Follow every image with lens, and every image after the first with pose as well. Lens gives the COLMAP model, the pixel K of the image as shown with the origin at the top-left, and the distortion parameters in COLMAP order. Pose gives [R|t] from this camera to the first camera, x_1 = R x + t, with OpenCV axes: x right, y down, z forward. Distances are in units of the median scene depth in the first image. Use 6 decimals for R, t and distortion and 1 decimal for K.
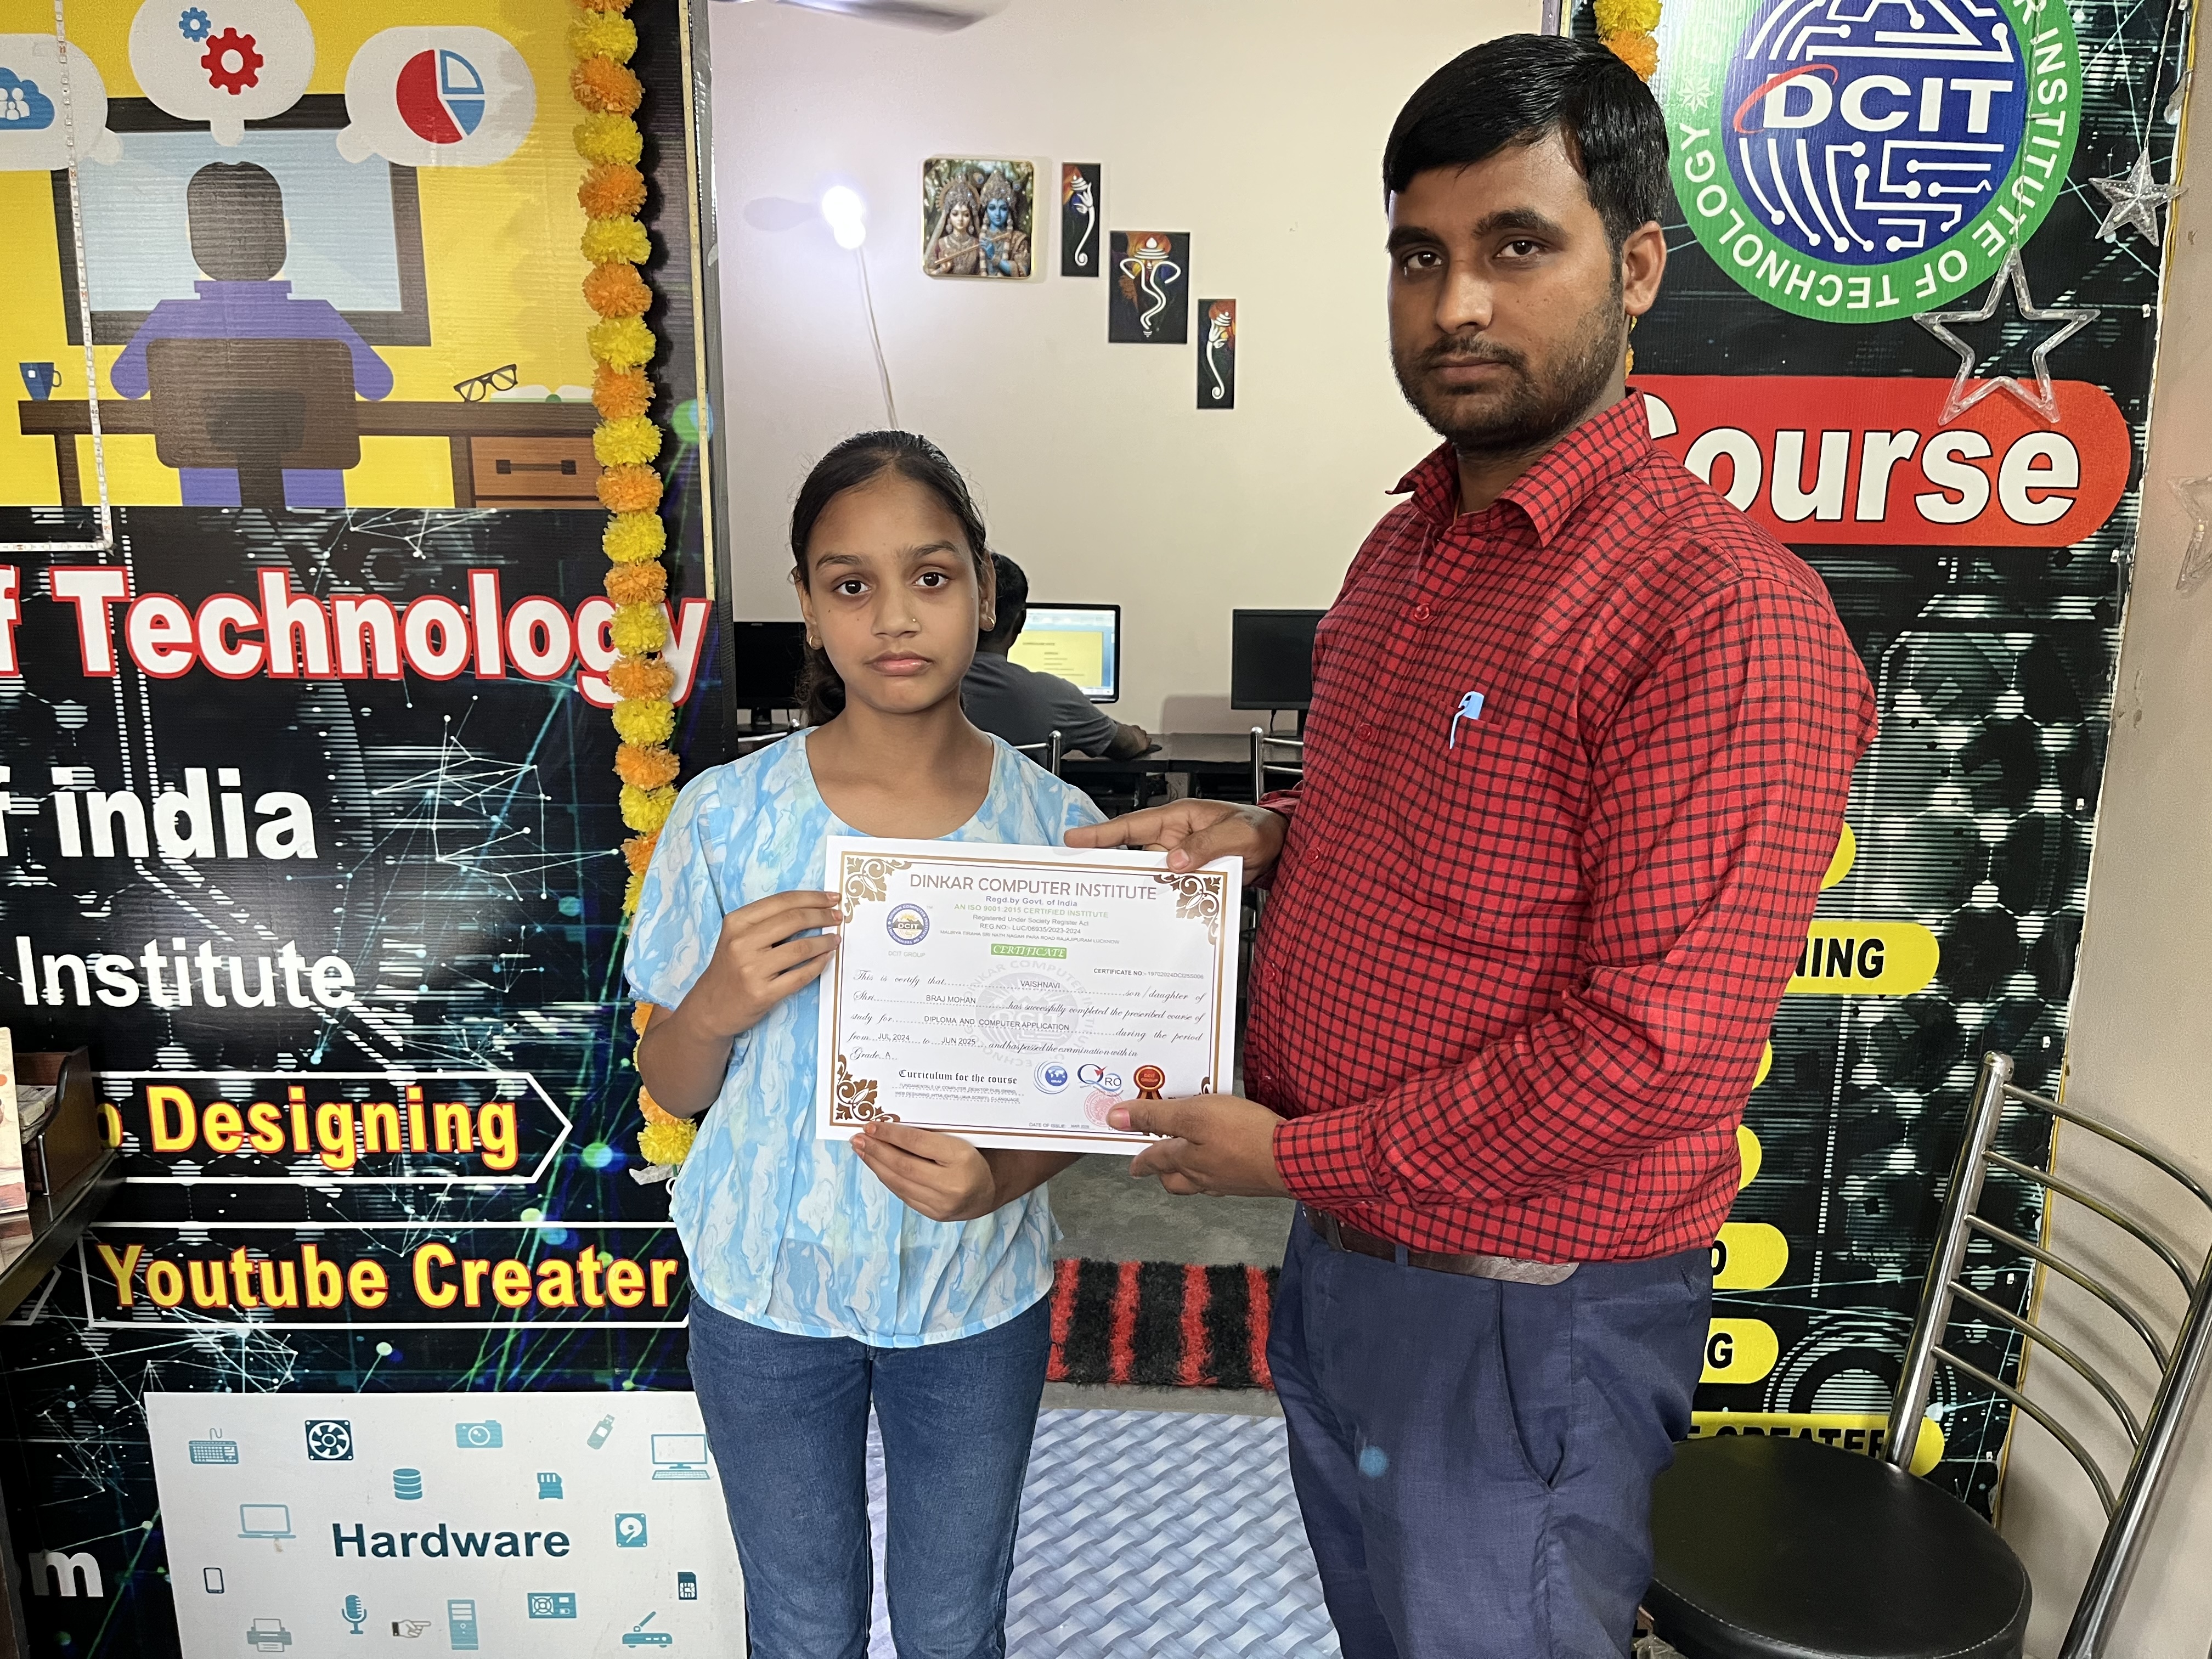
lens RADIAL K [[1683.1, 0, 1106.0], [0, 1683.1, 841.2], [0, 0, 1]] dist [0.064618, -0.094443]
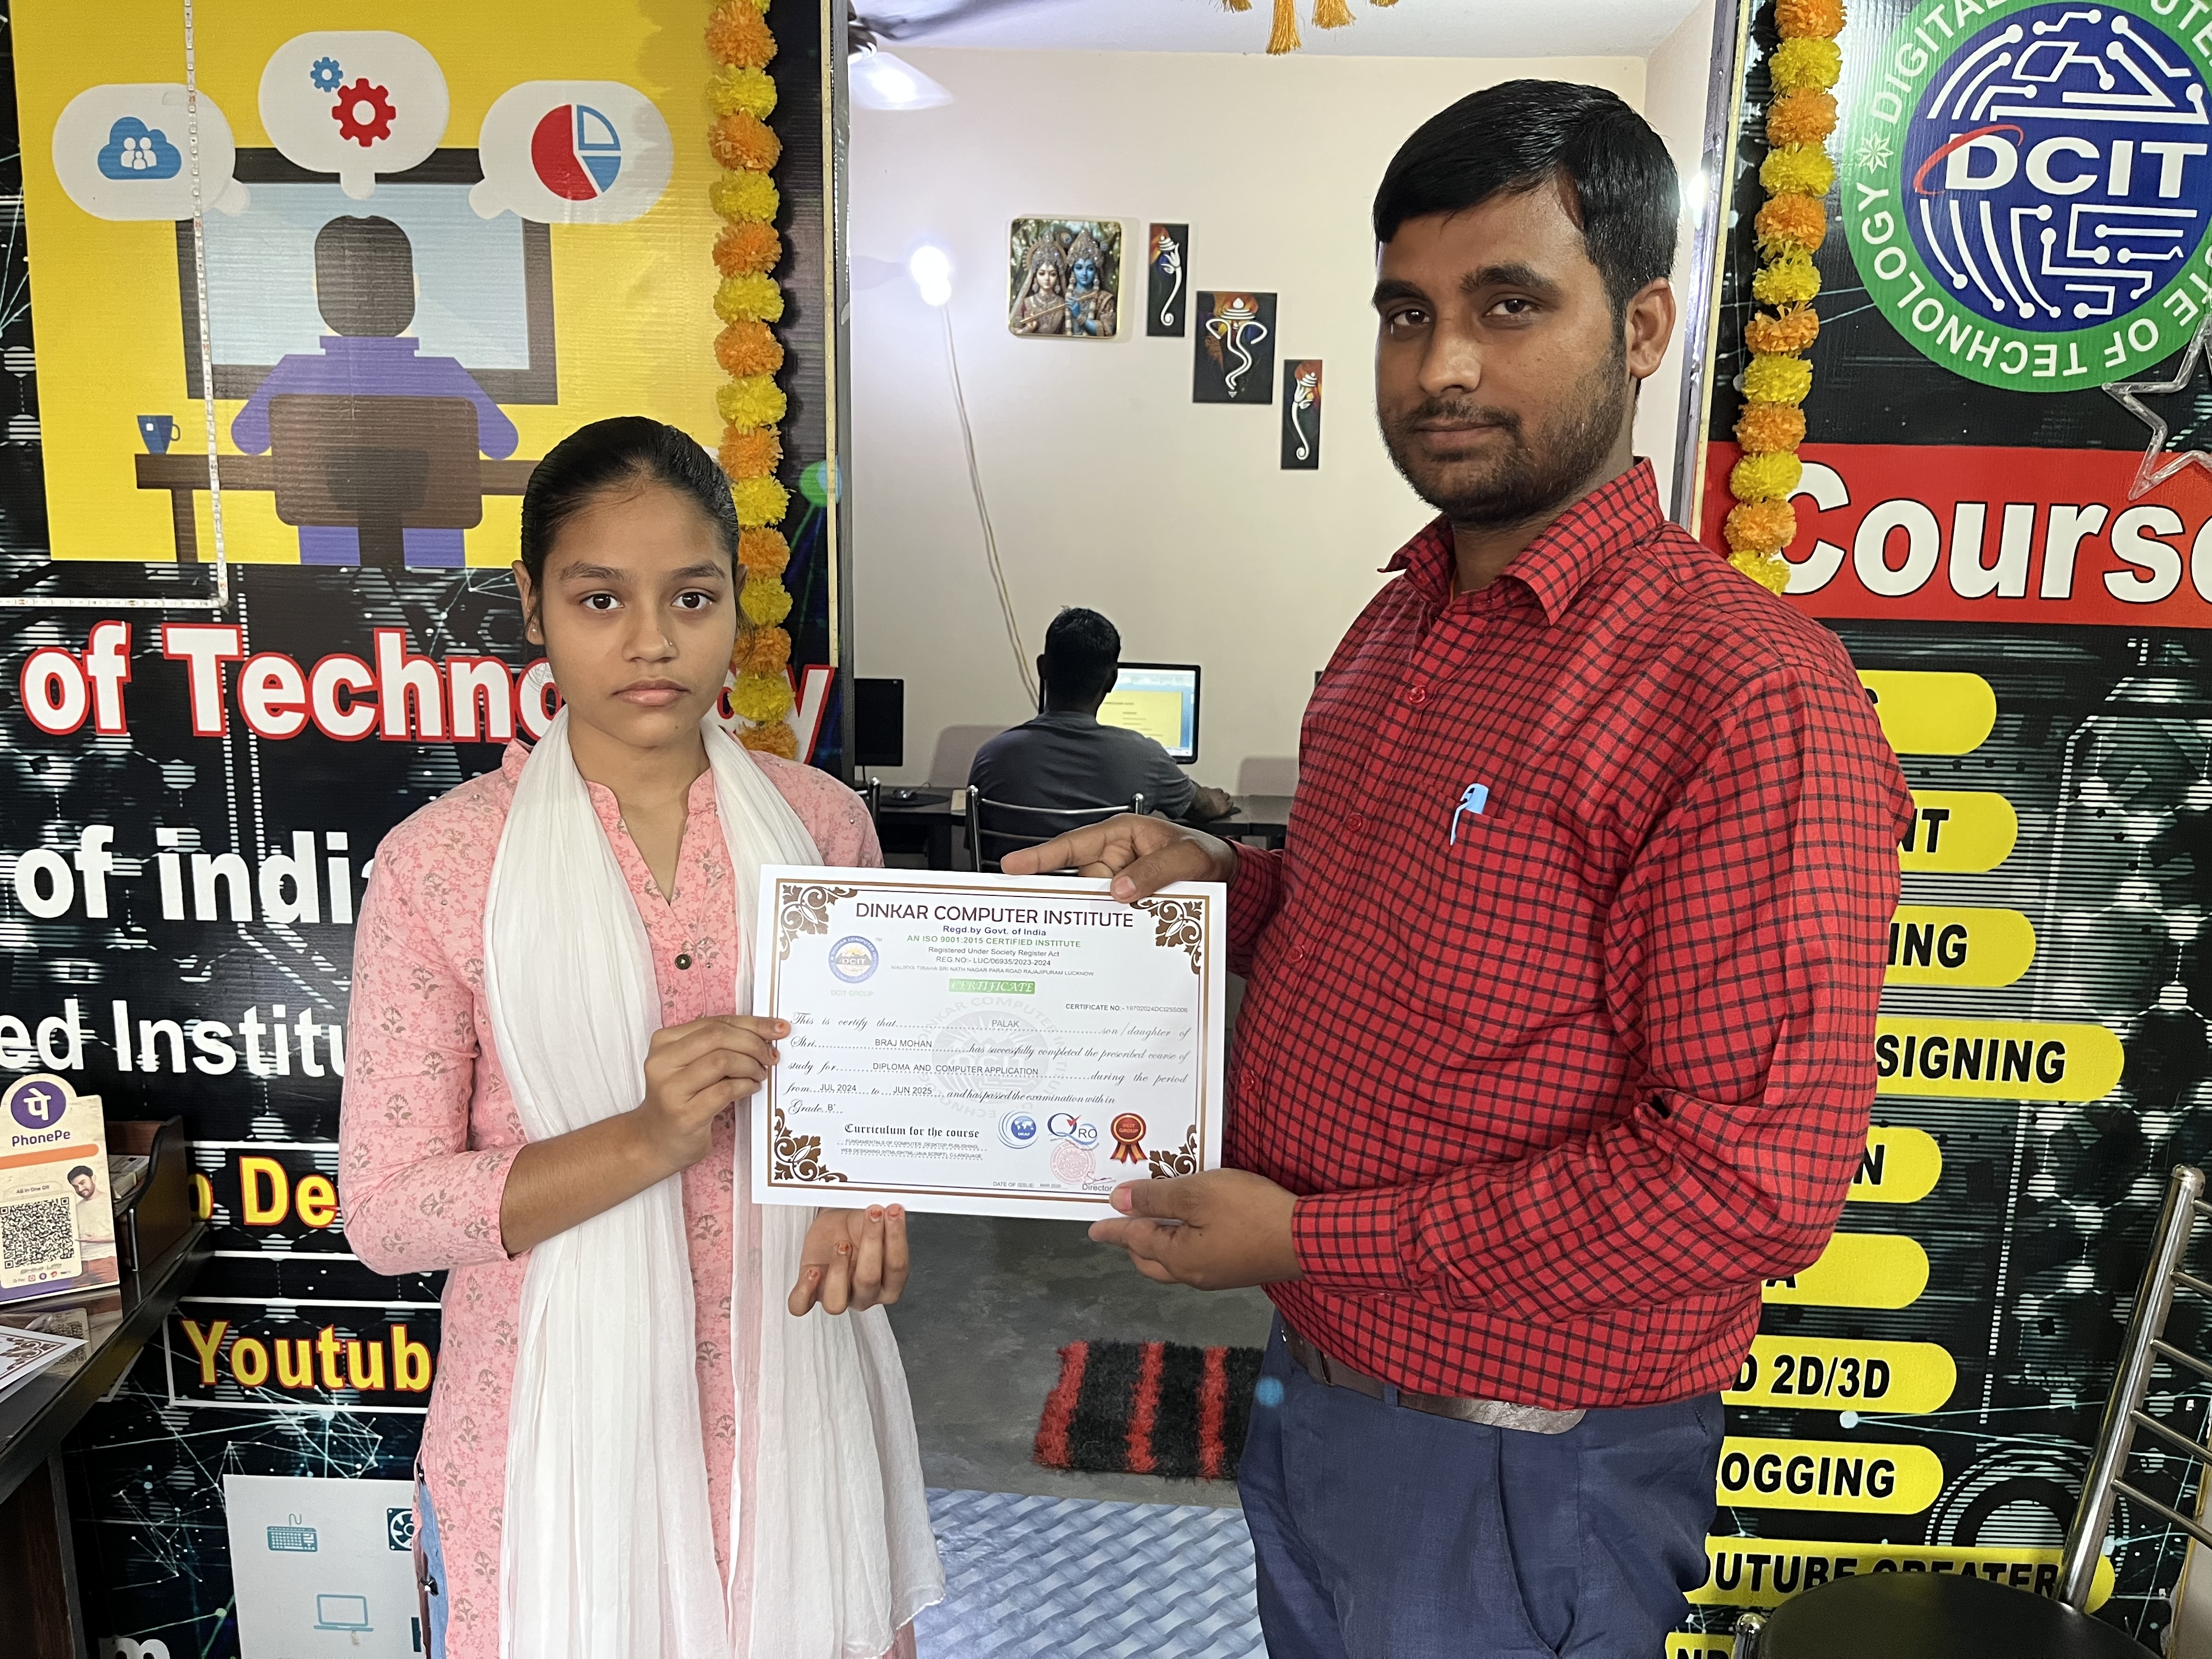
lens RADIAL K [[1683.1, 0, 1097.6], [0, 1683.1, 833.9], [0, 0, 1]] dist [0.064618, -0.094443]
pose [[0.999321, 0.016439, -0.032976, -0.047608], [-0.017595, 0.999230, -0.035067, -0.015040], [0.032374, 0.035623, 0.998841, 0.041969]]
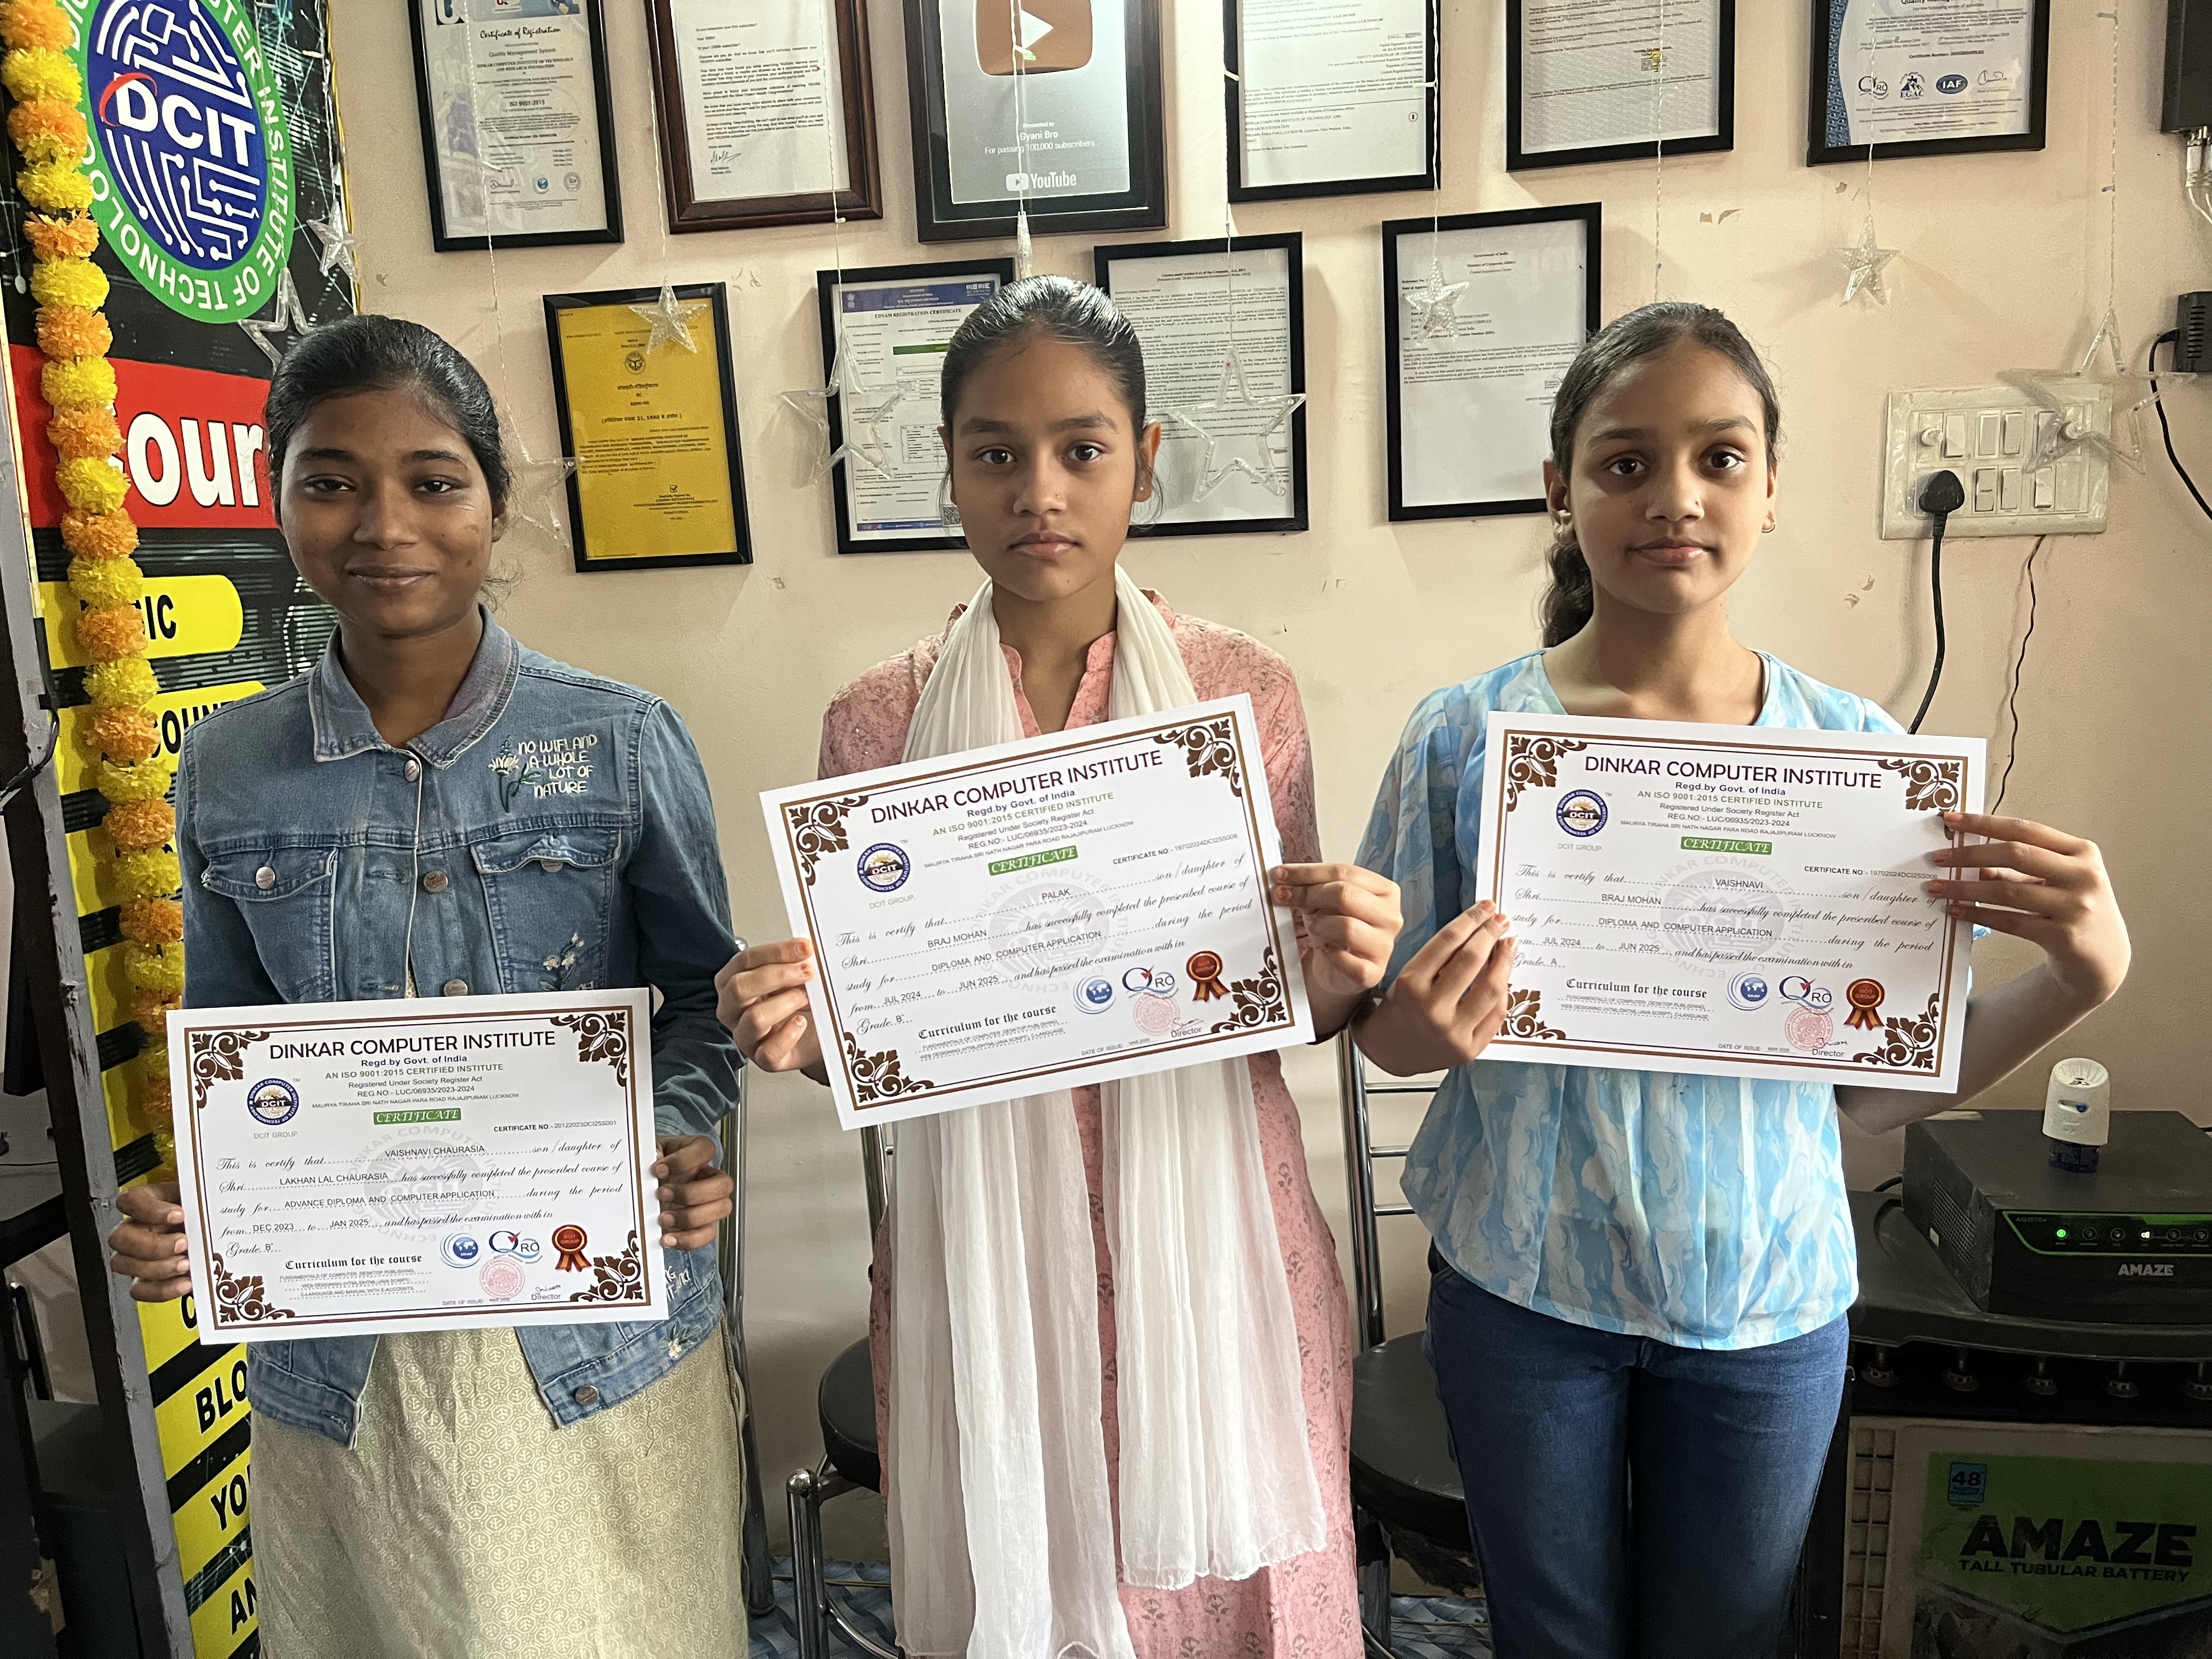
lens RADIAL K [[1688.7, 0, 1112.2], [0, 1688.7, 827.1], [0, 0, 1]] dist [0.078367, -0.121589]
pose [[0.107052, -0.186883, 0.976532, -0.583087], [0.253769, 0.954781, 0.154901, -0.021797], [-0.961323, 0.231231, 0.149637, 0.347243]]
